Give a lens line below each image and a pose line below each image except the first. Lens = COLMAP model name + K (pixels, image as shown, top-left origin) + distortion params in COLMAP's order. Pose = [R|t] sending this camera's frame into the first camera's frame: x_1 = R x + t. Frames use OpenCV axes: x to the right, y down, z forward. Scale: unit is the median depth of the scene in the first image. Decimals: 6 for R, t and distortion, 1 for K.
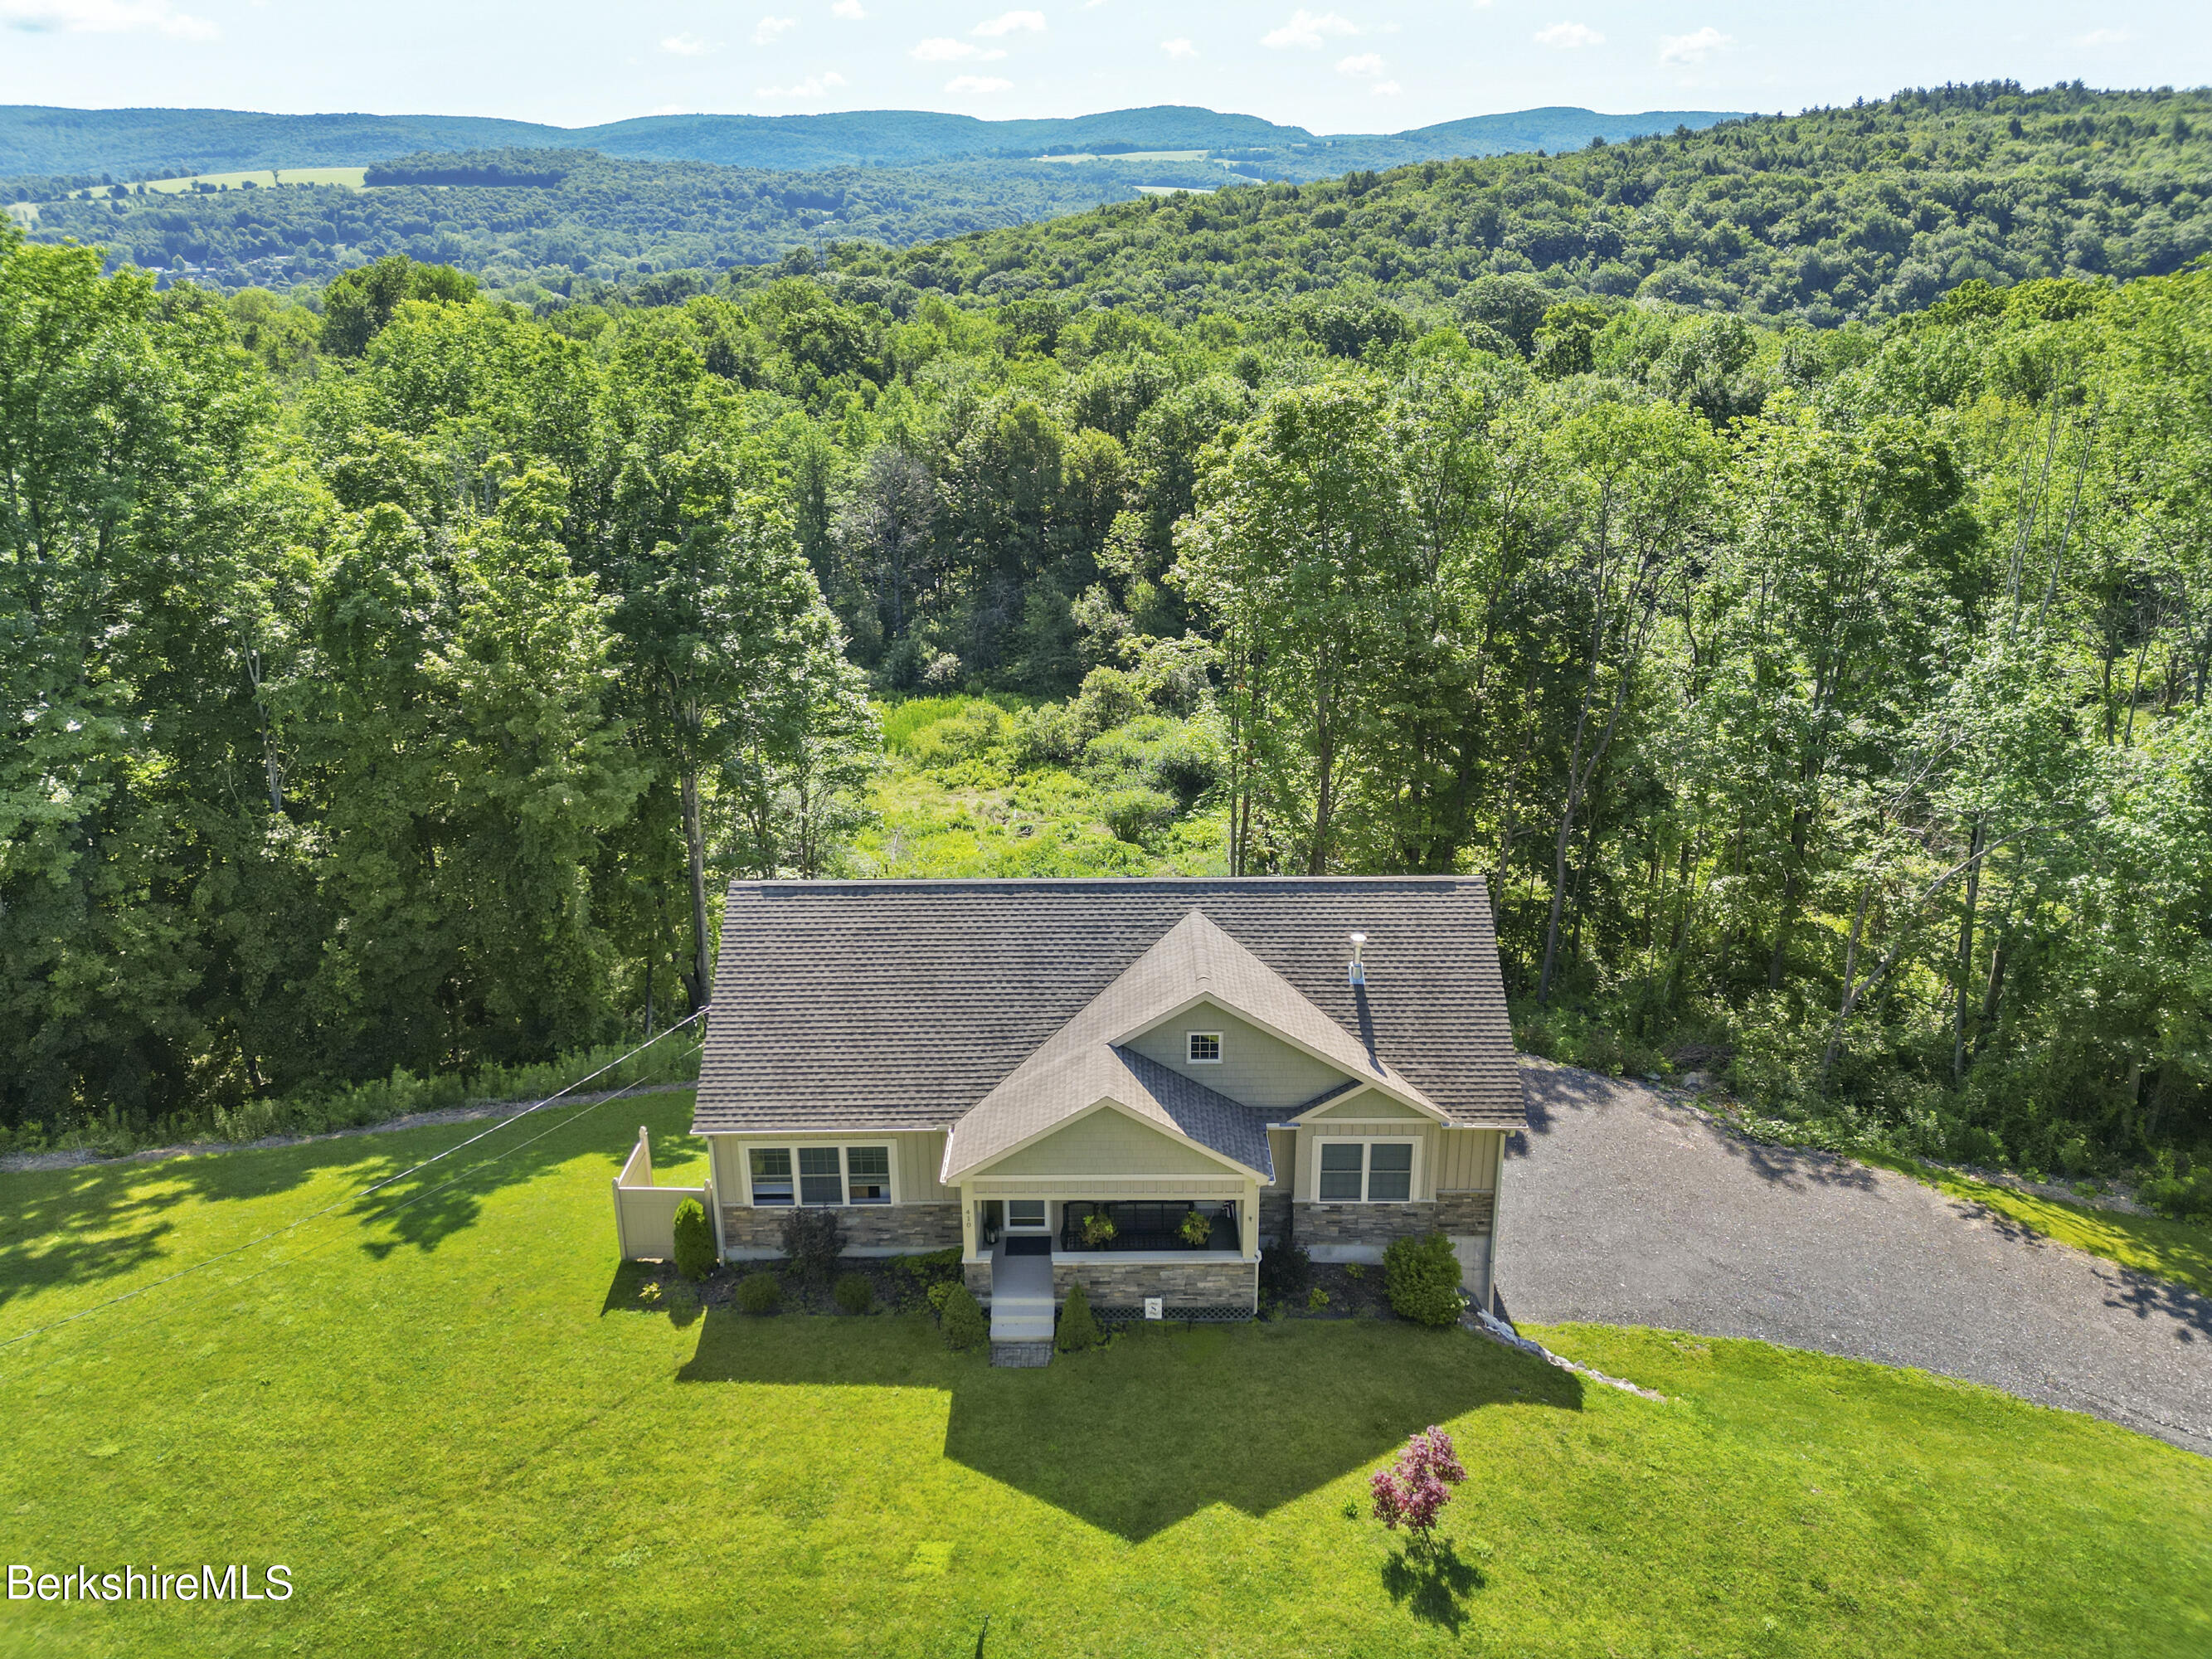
lens RADIAL K [[1532.0, 0, 1106.0], [0, 1532.0, 829.5], [0, 0, 1]] dist [0.078649, -0.049328]
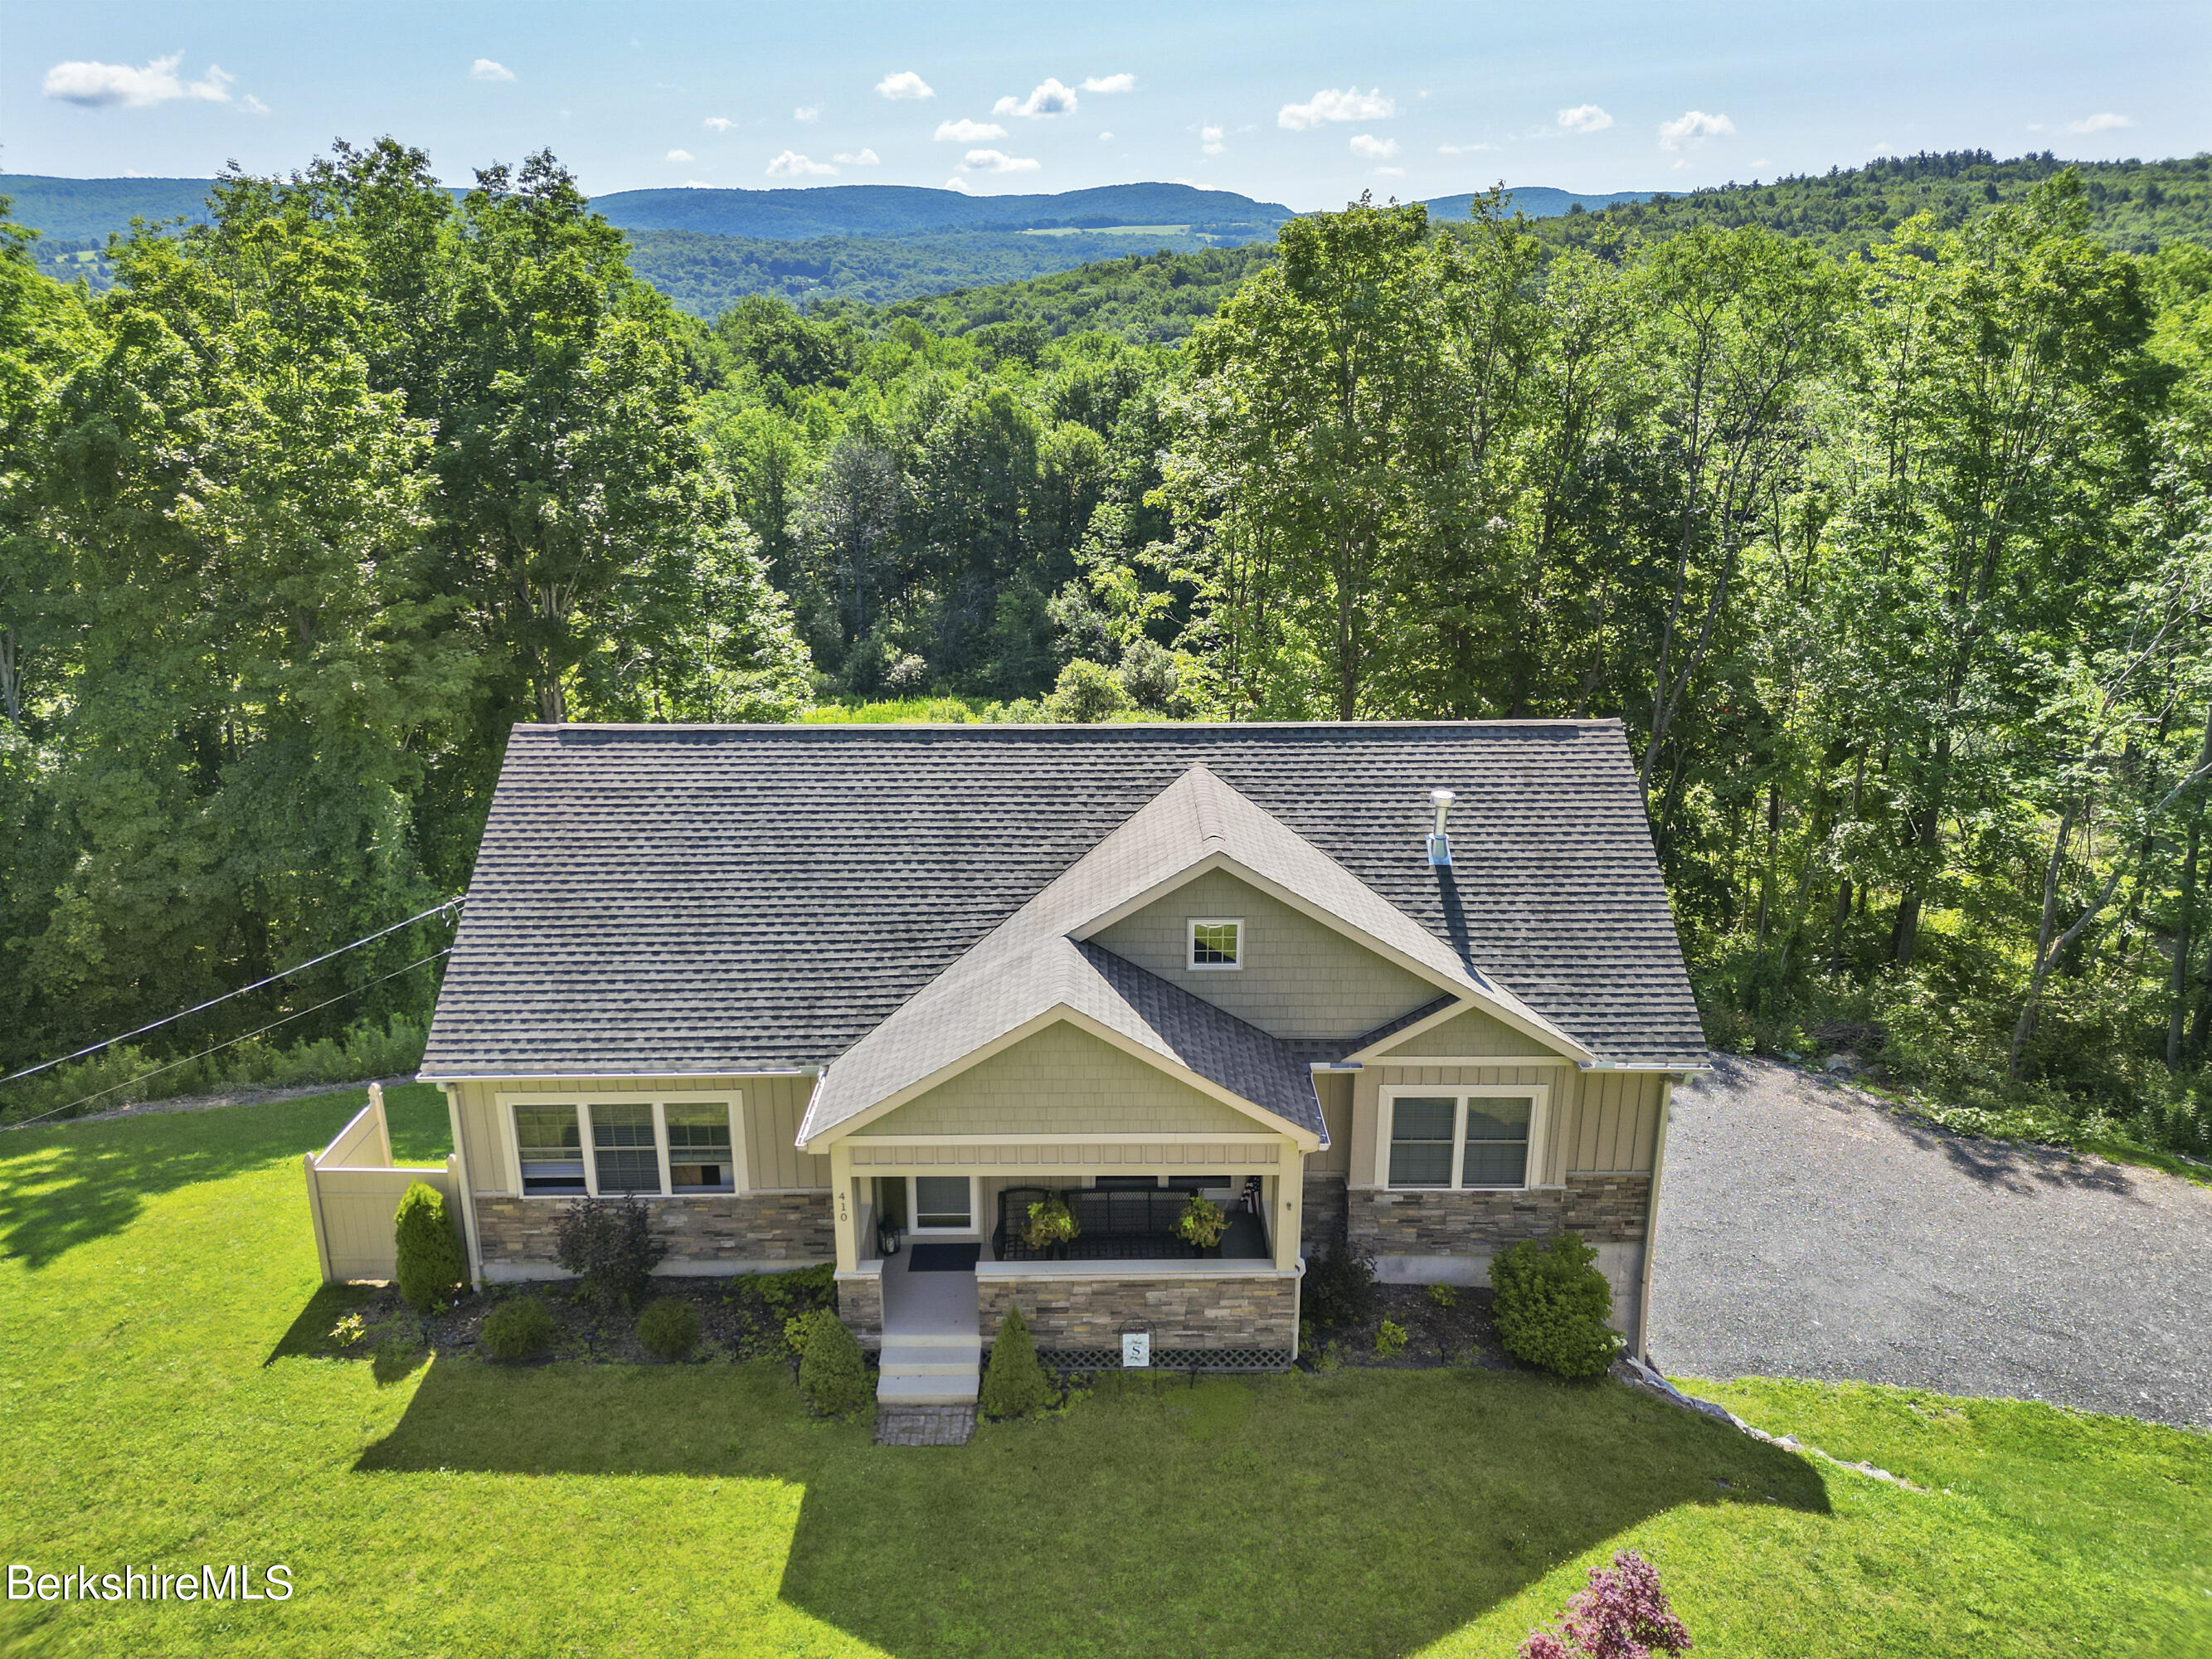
lens RADIAL K [[1558.2, 0, 1106.0], [0, 1558.2, 829.5], [0, 0, 1]] dist [0.077230, -0.059422]
pose [[0.999928, 0.002640, 0.011677, 0.009256], [-0.002214, 0.999338, -0.036308, 0.106449], [-0.011765, 0.036279, 0.999272, 0.308313]]
